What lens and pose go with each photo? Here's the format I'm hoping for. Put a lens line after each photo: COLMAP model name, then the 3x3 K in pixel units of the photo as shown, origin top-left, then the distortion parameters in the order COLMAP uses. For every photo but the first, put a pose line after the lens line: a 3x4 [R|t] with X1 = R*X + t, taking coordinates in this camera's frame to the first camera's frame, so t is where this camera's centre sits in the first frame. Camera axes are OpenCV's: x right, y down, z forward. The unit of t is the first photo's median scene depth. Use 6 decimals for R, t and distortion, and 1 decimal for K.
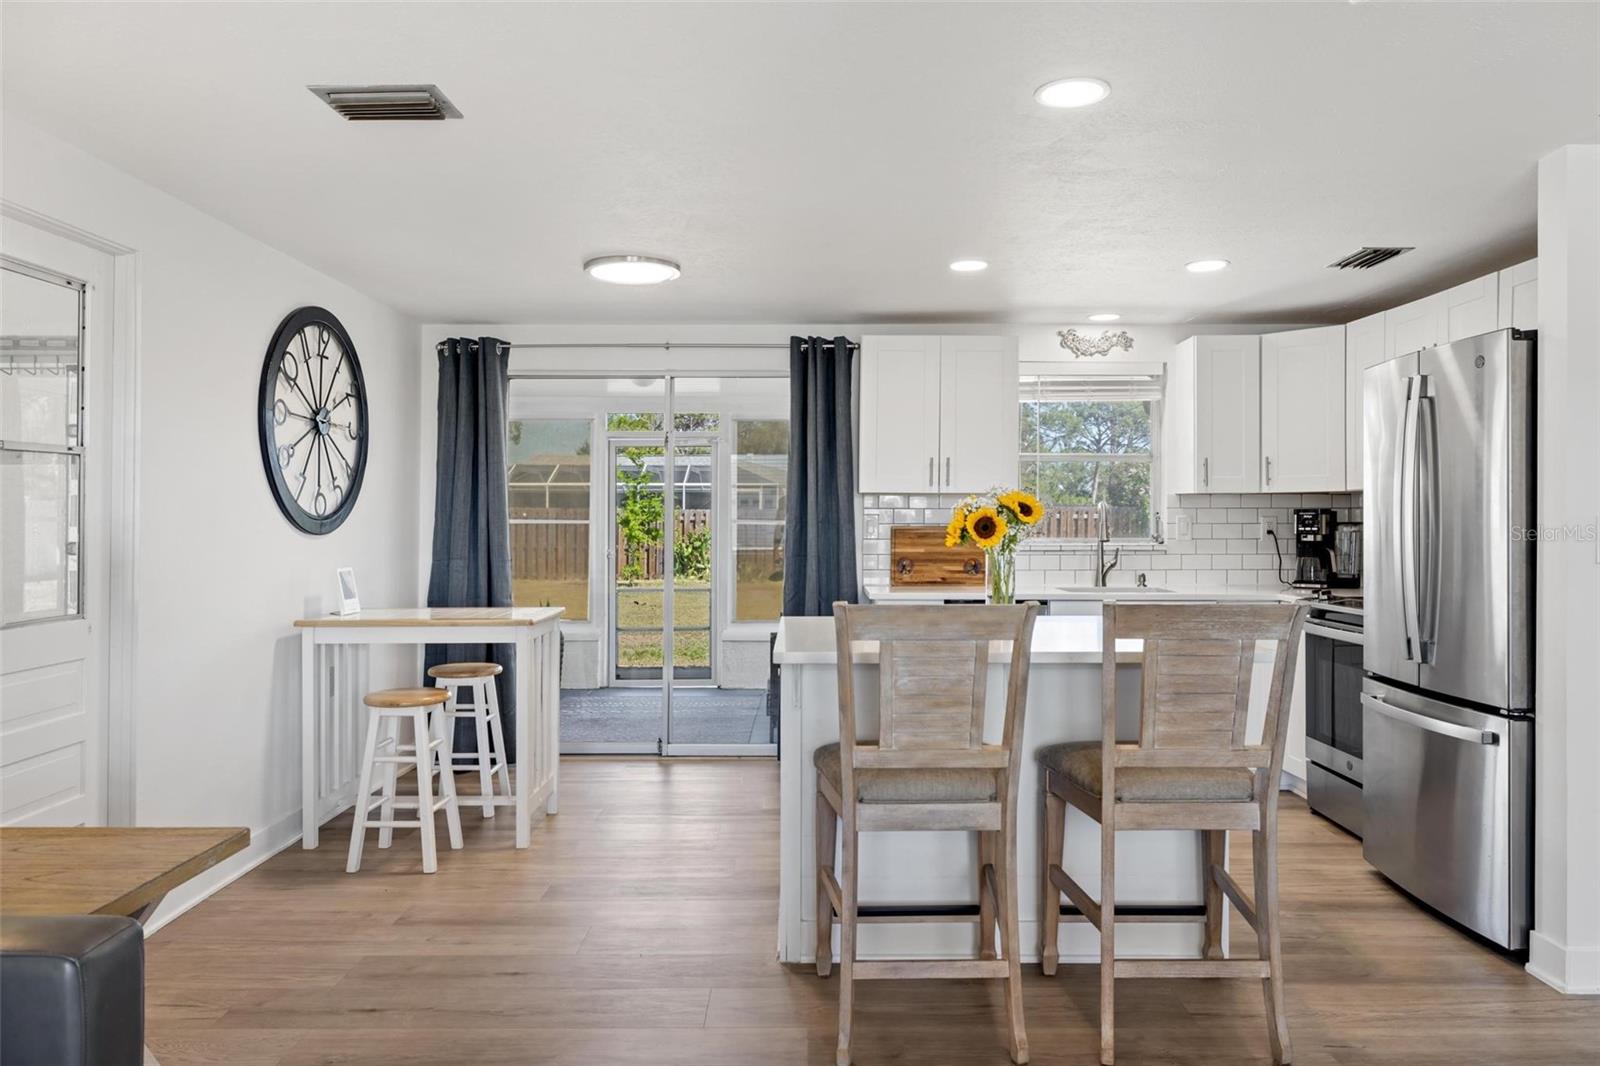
lens RADIAL K [[1060.9, 0, 804.4], [0, 1060.9, 525.0], [0, 0, 1]] dist [-0.002070, 0.000276]
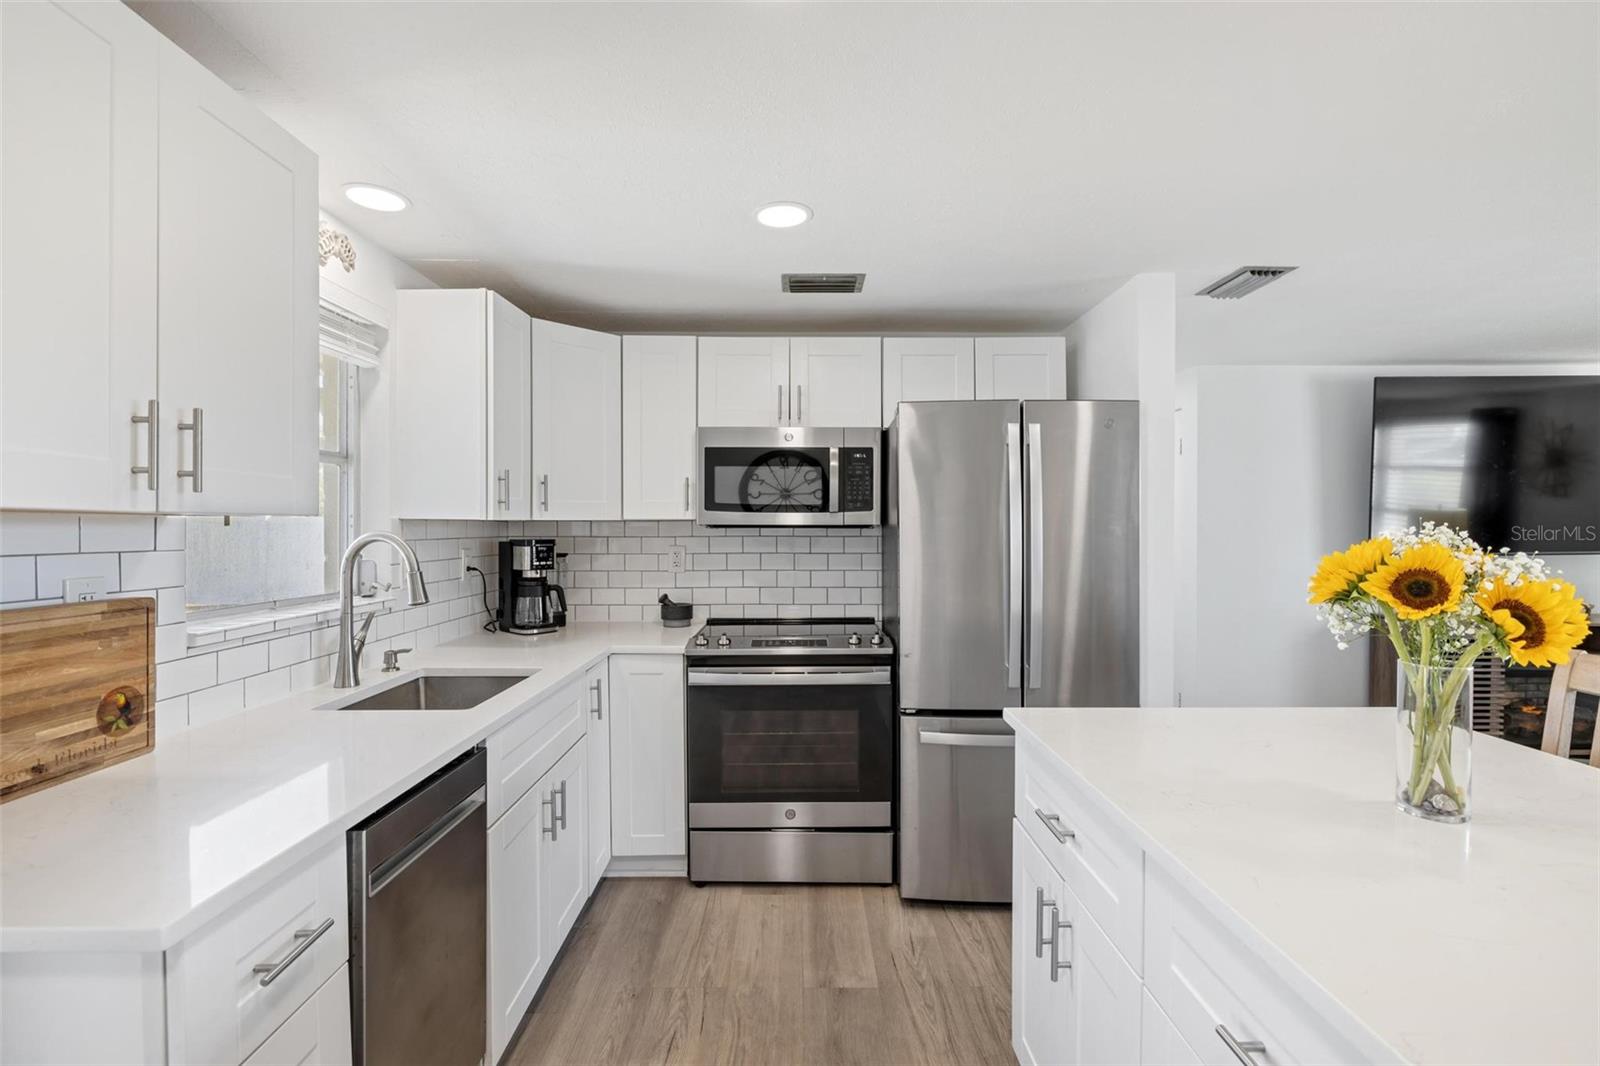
lens RADIAL K [[716.5, 0, 797.5], [0, 716.5, 536.5], [0, 0, 1]] dist [-0.003881, 0.000952]
pose [[-0.012480, -0.014865, 0.999812, -0.092384], [0.011032, 0.999827, 0.015003, -0.022431], [-0.999861, 0.011217, -0.012314, 0.765358]]
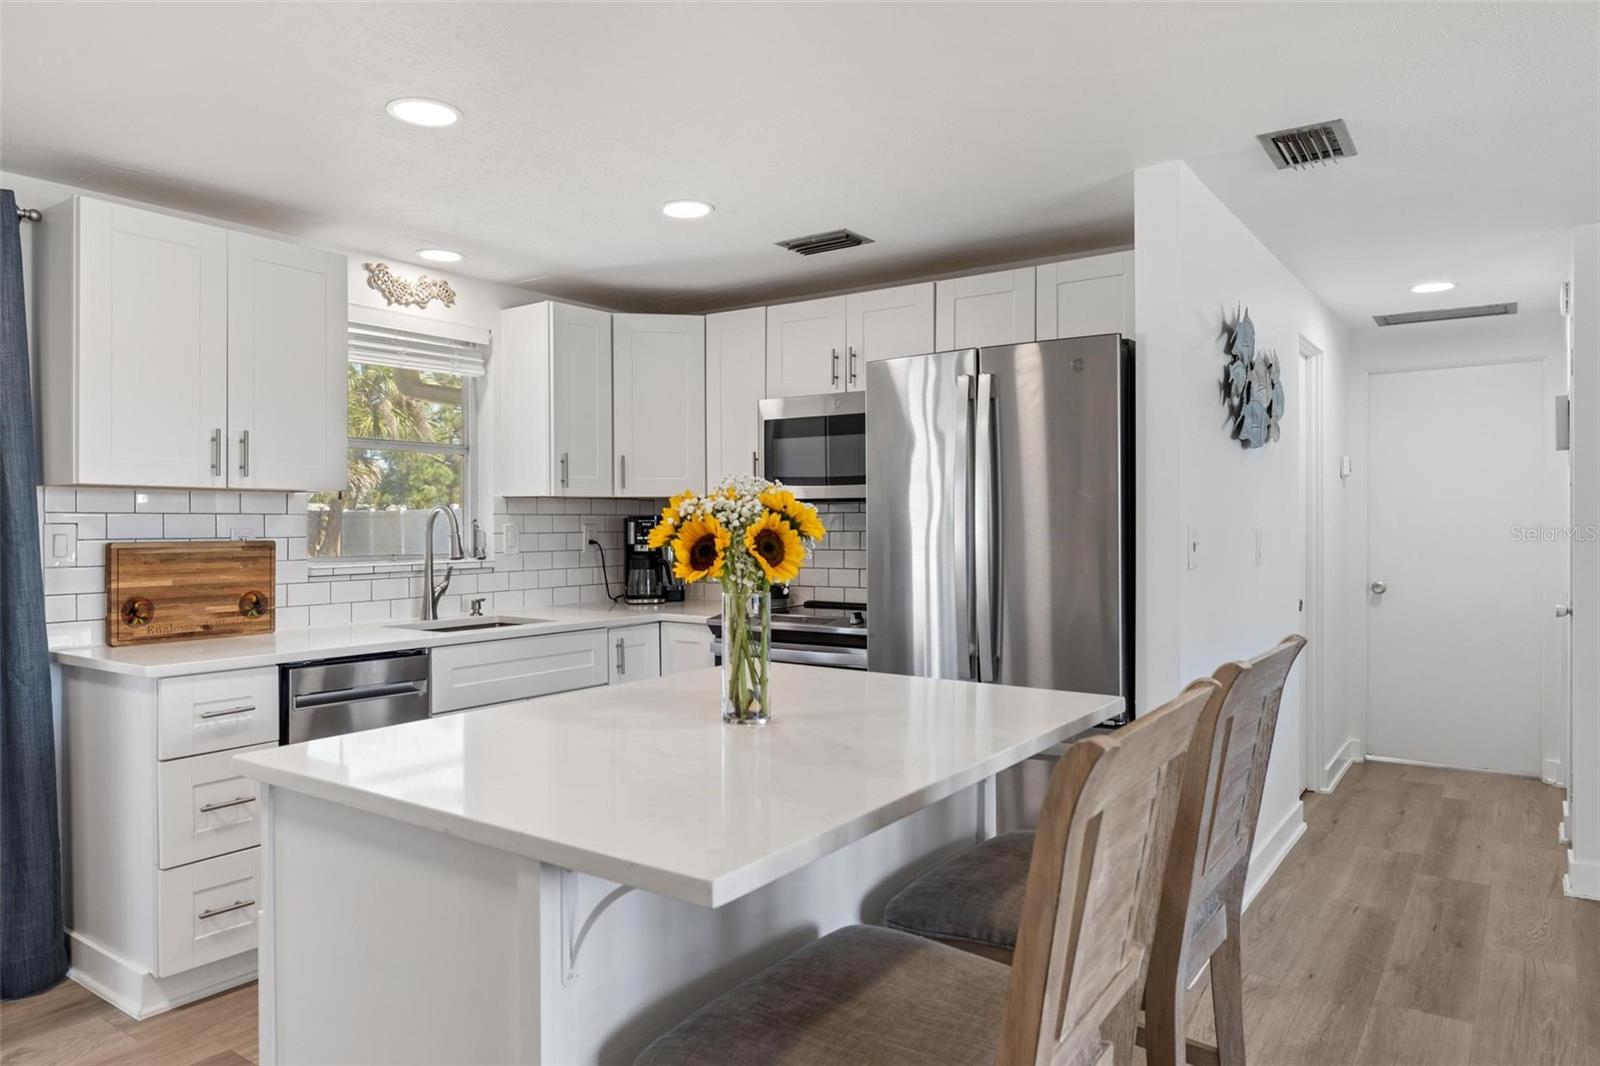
lens RADIAL K [[1058.9, 0, 804.5], [0, 1058.9, 535.3], [0, 0, 1]] dist [0.000053, -0.003970]
pose [[0.571725, -0.013056, 0.820341, -0.175245], [0.014353, 0.999880, 0.005911, -0.001563], [-0.820319, 0.008395, 0.571844, 0.359758]]
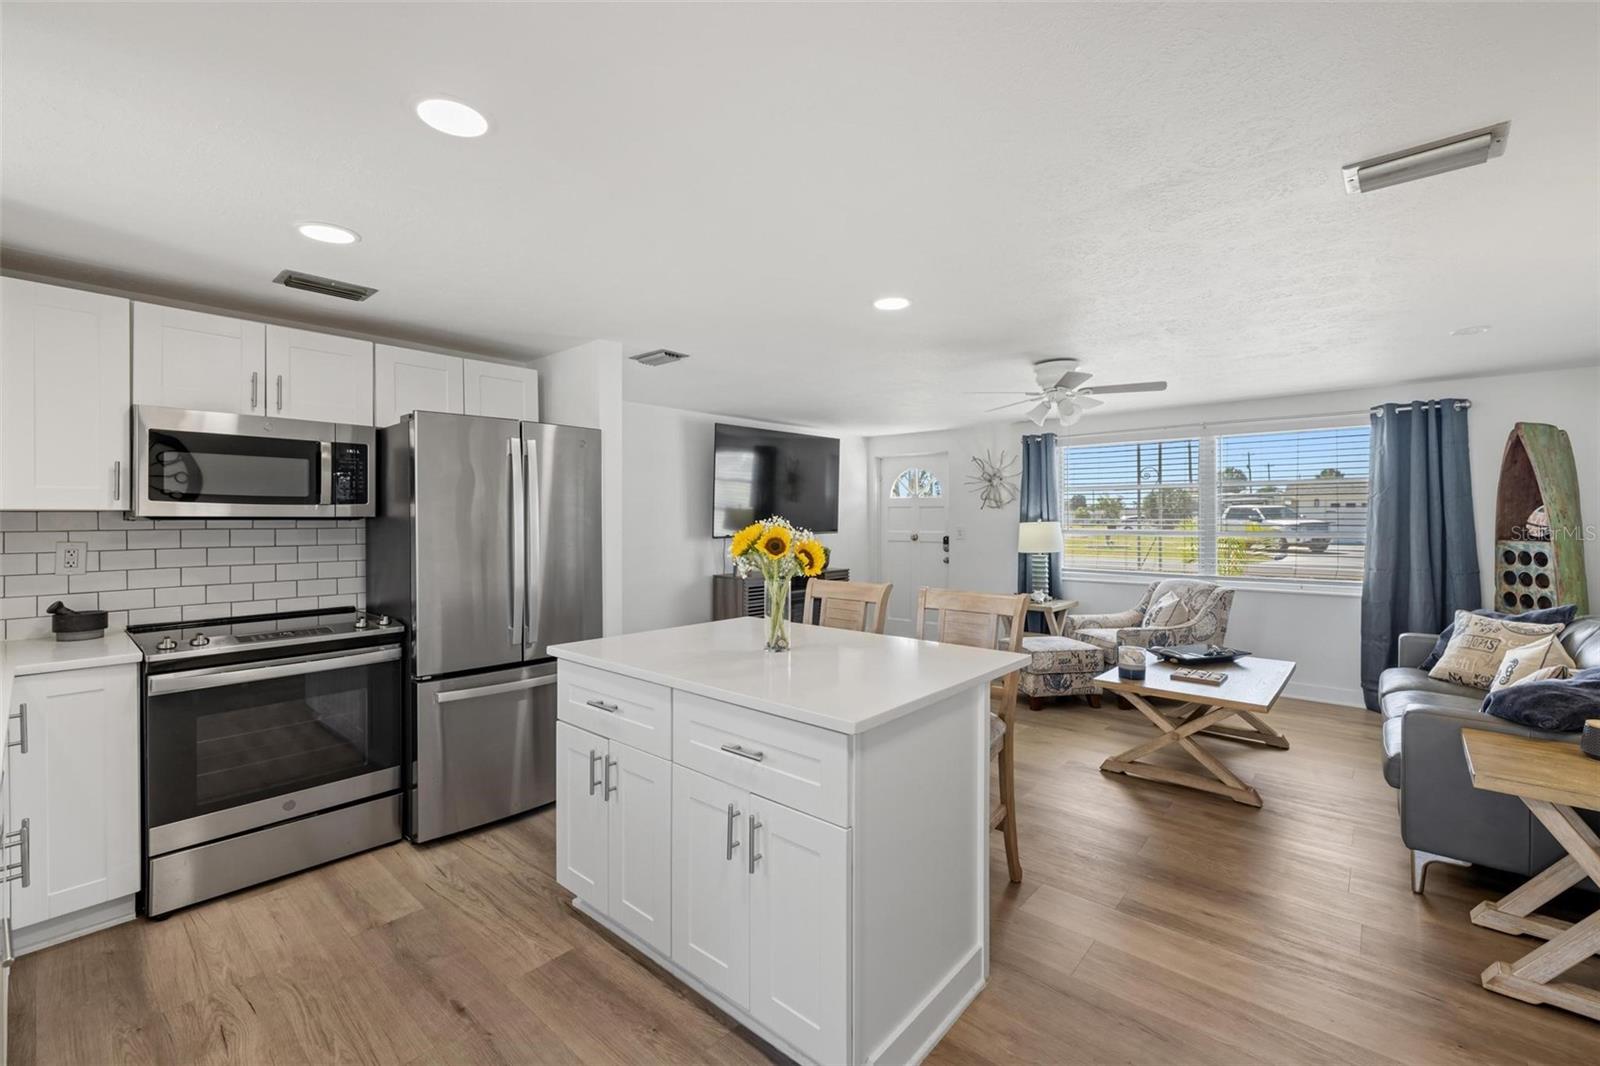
lens RADIAL K [[679.1, 0, 804.3], [0, 679.1, 520.5], [0, 0, 1]] dist [0.004880, 0.000470]
pose [[-0.758420, -0.003297, 0.651758, -0.177851], [0.006481, 0.999900, 0.012600, -0.024094], [-0.651734, 0.013780, -0.758323, 0.888822]]
